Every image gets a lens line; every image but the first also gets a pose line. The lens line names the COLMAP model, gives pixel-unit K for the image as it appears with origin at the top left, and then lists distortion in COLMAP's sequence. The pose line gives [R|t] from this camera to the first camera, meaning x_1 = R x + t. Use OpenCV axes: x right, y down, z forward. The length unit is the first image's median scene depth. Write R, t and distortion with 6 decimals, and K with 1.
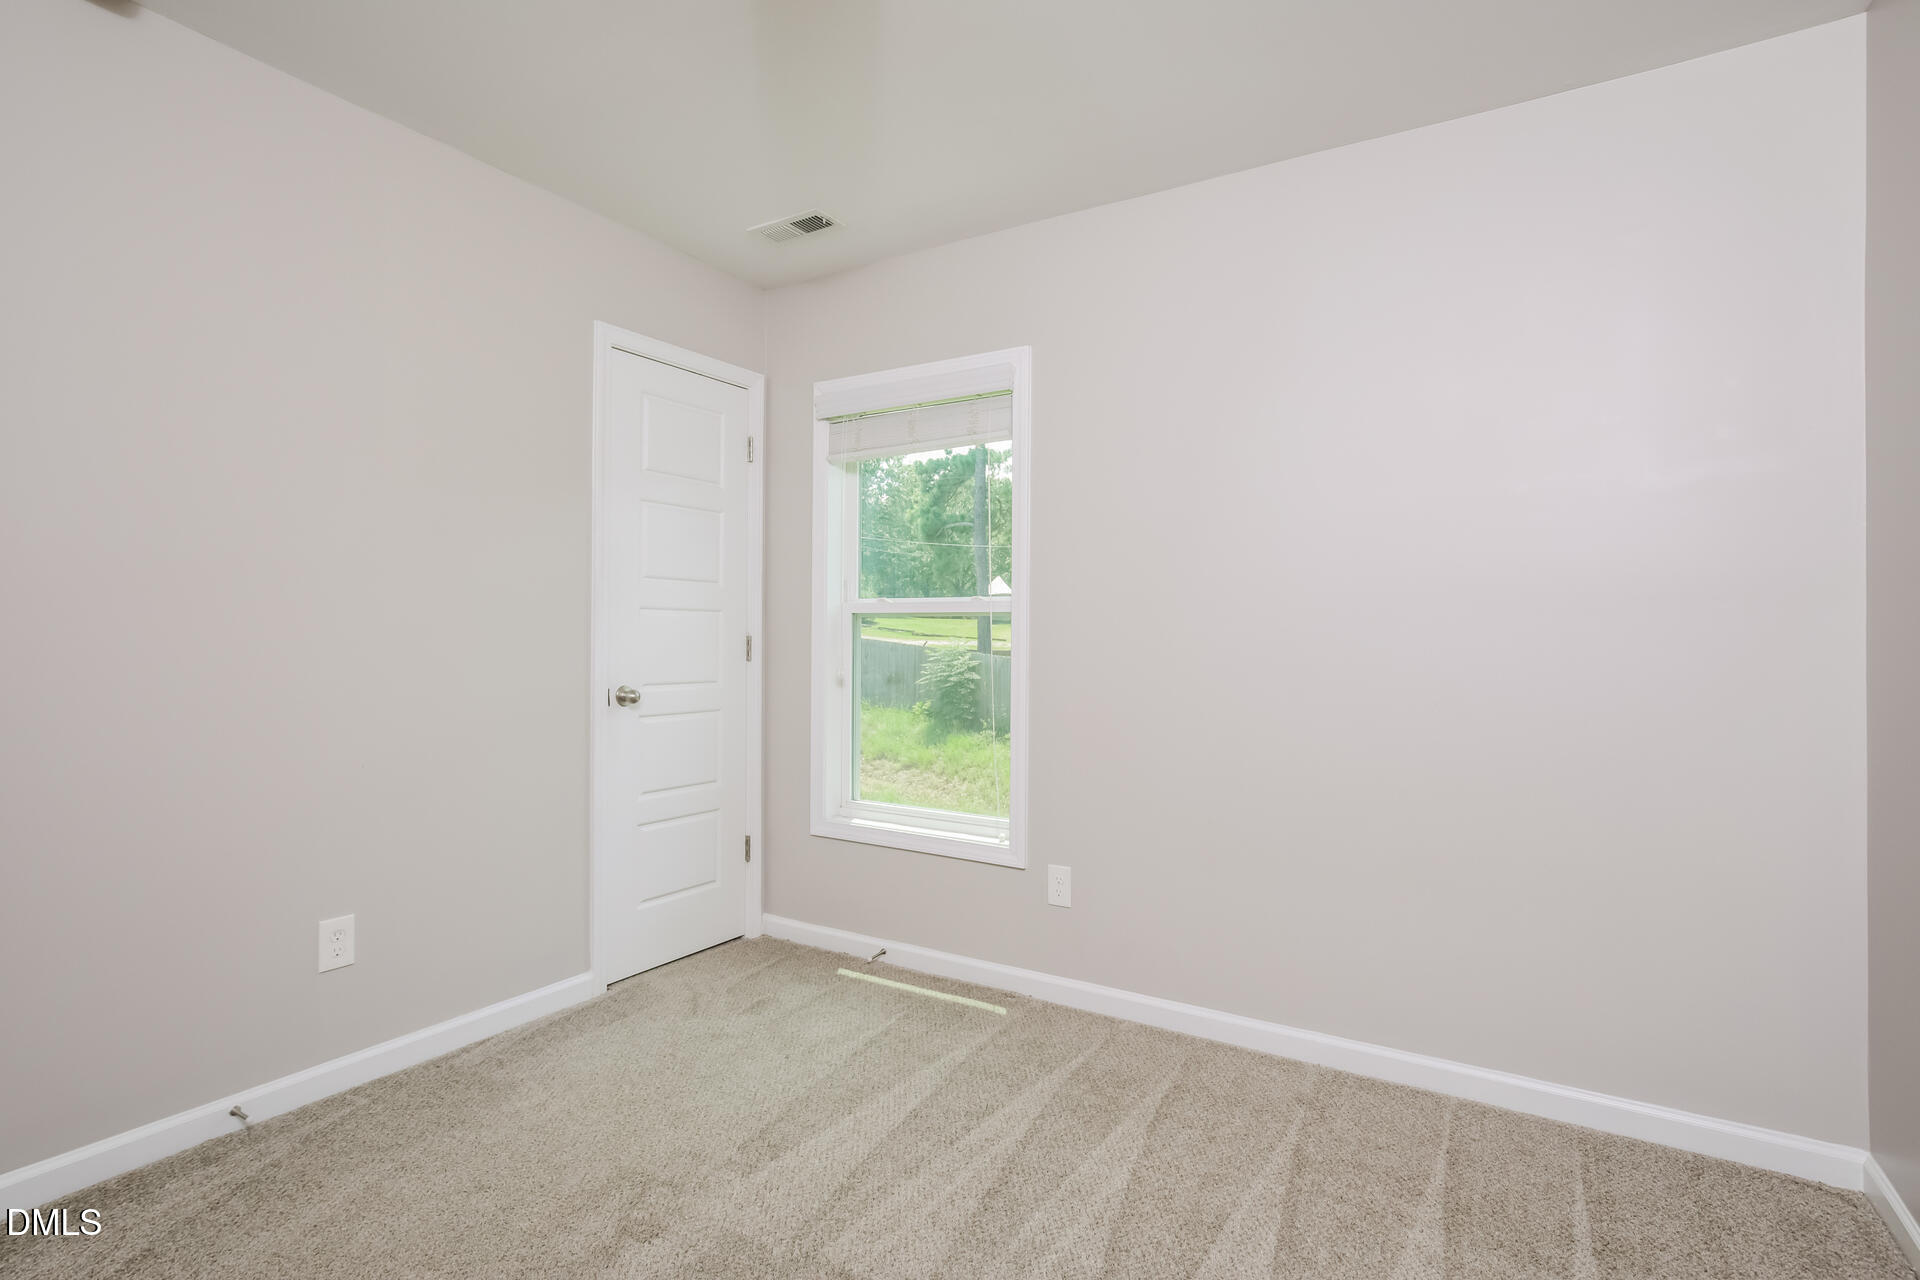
lens RADIAL K [[952.0, 0, 955.7], [0, 952.0, 632.1], [0, 0, 1]] dist [0.002383, 0.000621]
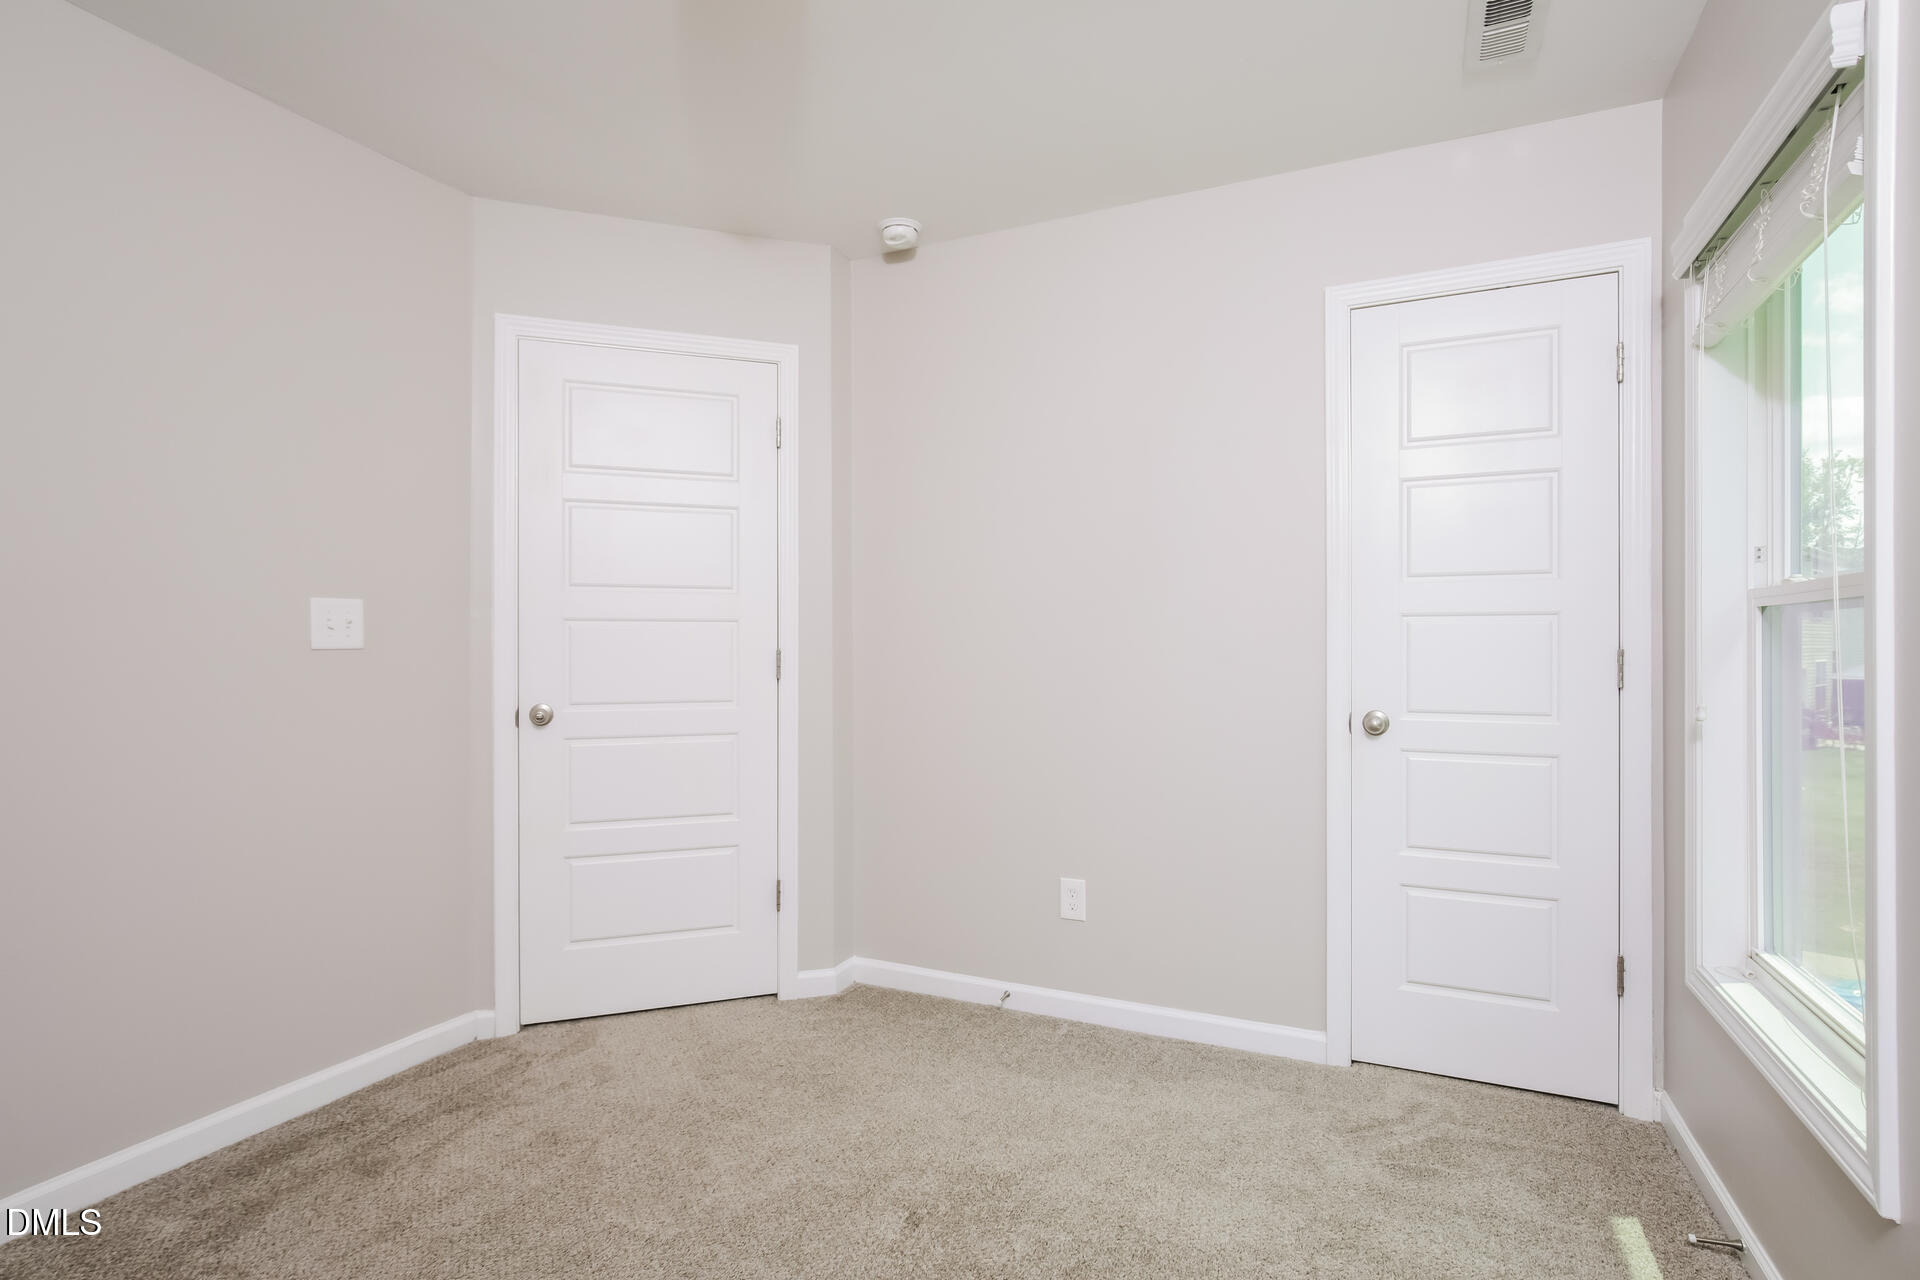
lens RADIAL K [[952.0, 0, 957.2], [0, 952.0, 641.6], [0, 0, 1]] dist [0.002383, 0.000621]
pose [[0.123987, -0.000233, -0.992284, 0.434125], [0.011154, 0.999937, 0.001159, -0.009182], [0.992221, -0.011211, 0.123982, 0.543128]]
